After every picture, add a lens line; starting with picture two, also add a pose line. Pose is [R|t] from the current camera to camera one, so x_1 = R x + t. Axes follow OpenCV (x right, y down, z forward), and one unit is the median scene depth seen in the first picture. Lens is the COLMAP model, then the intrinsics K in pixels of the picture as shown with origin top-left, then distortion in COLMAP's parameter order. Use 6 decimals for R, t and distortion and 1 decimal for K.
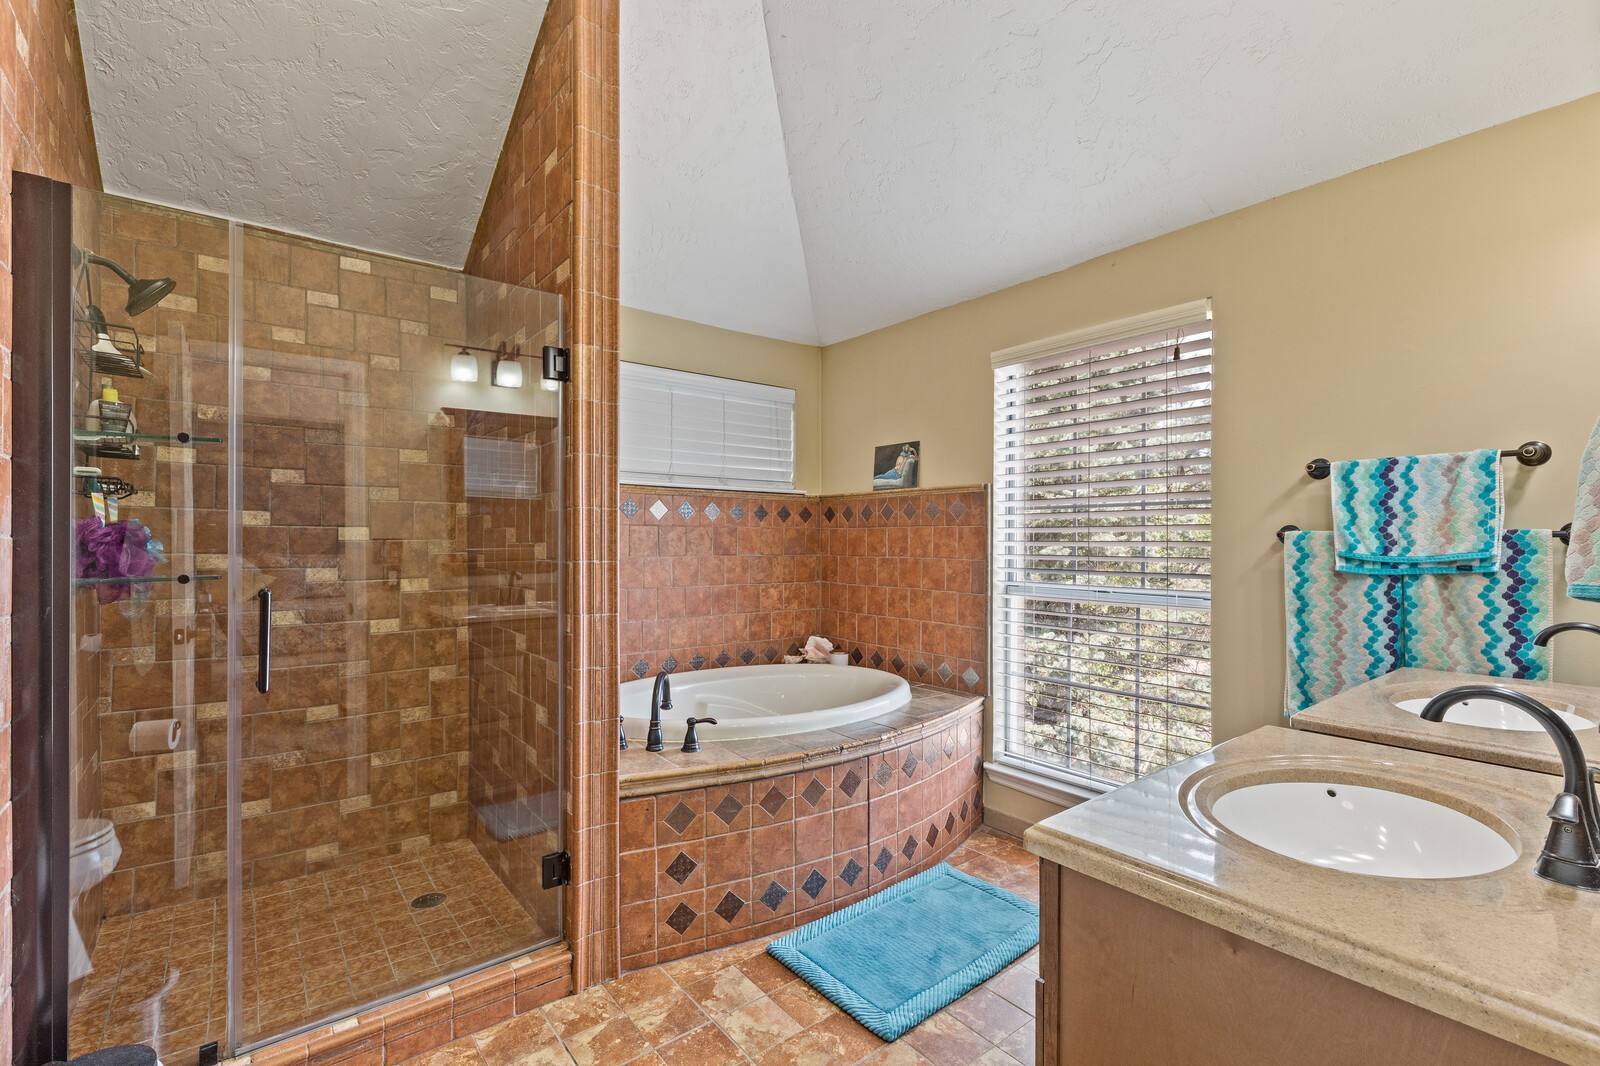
lens RADIAL K [[751.3, 0, 800.0], [0, 751.3, 533.0], [0, 0, 1]] dist [-0.000704, 0.000076]
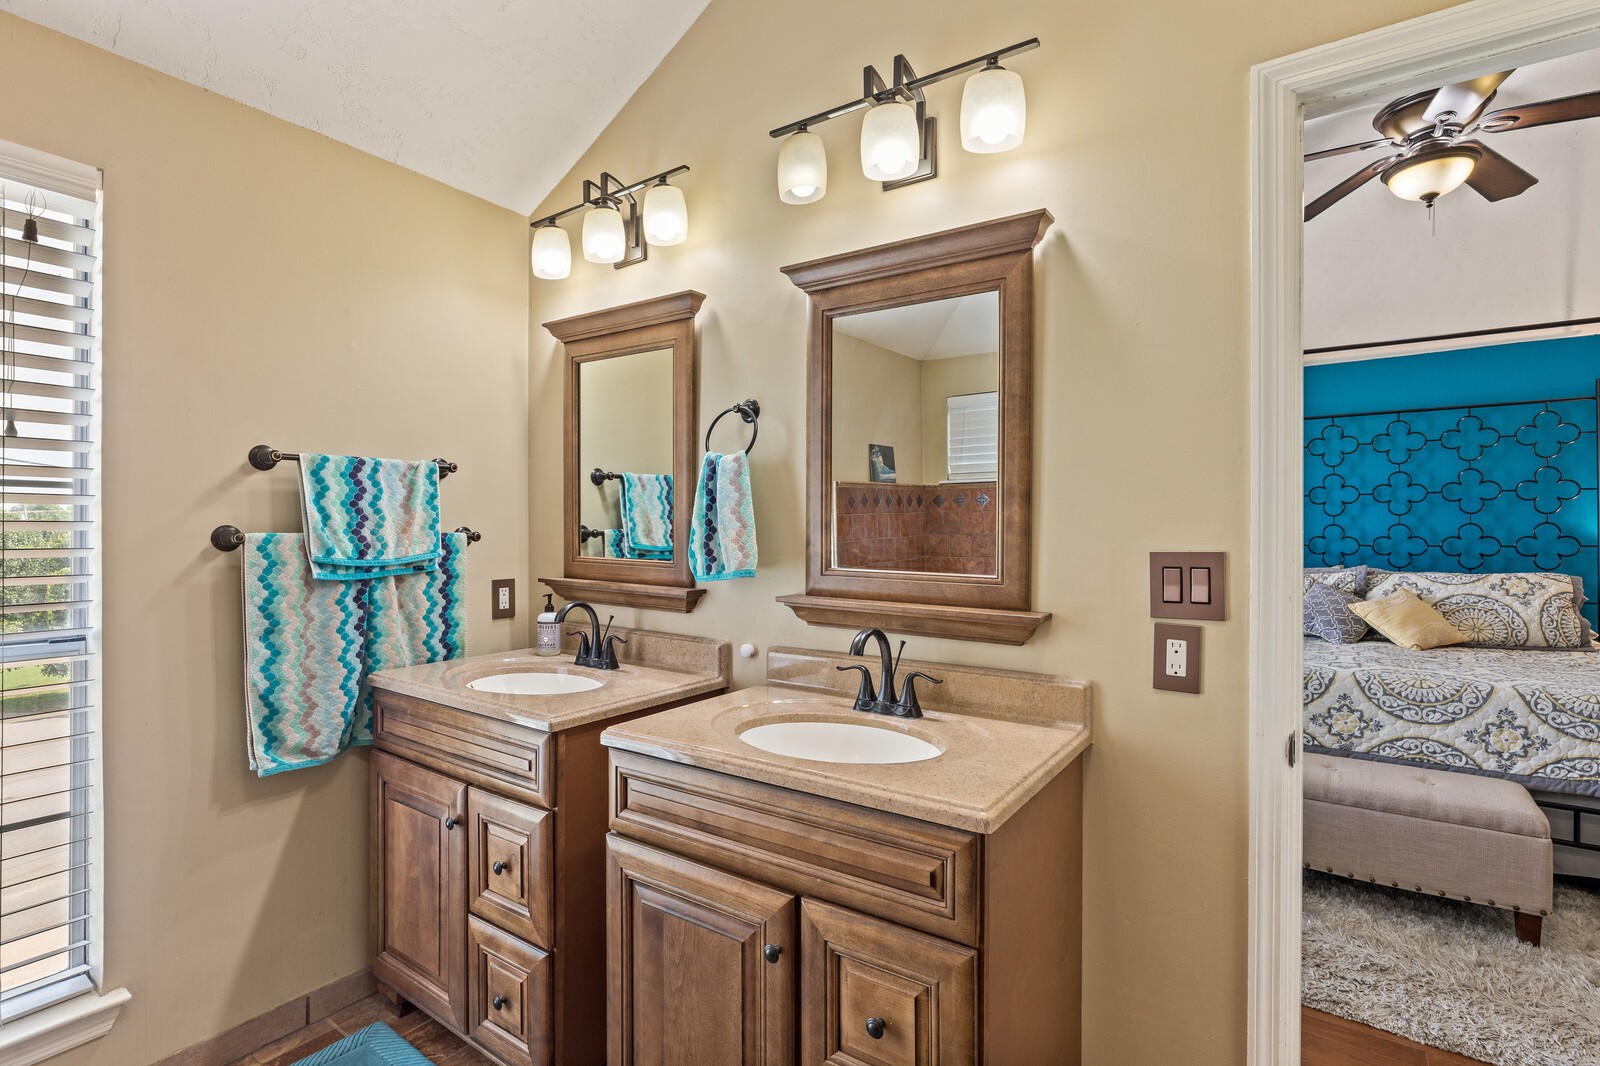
lens RADIAL K [[751.3, 0, 800.0], [0, 751.3, 533.0], [0, 0, 1]] dist [-0.000704, 0.000076]
pose [[-0.287784, 0.001626, 0.957694, -0.292258], [-0.002992, 0.999992, -0.002597, -0.002650], [-0.957691, -0.003613, -0.287777, 0.733294]]
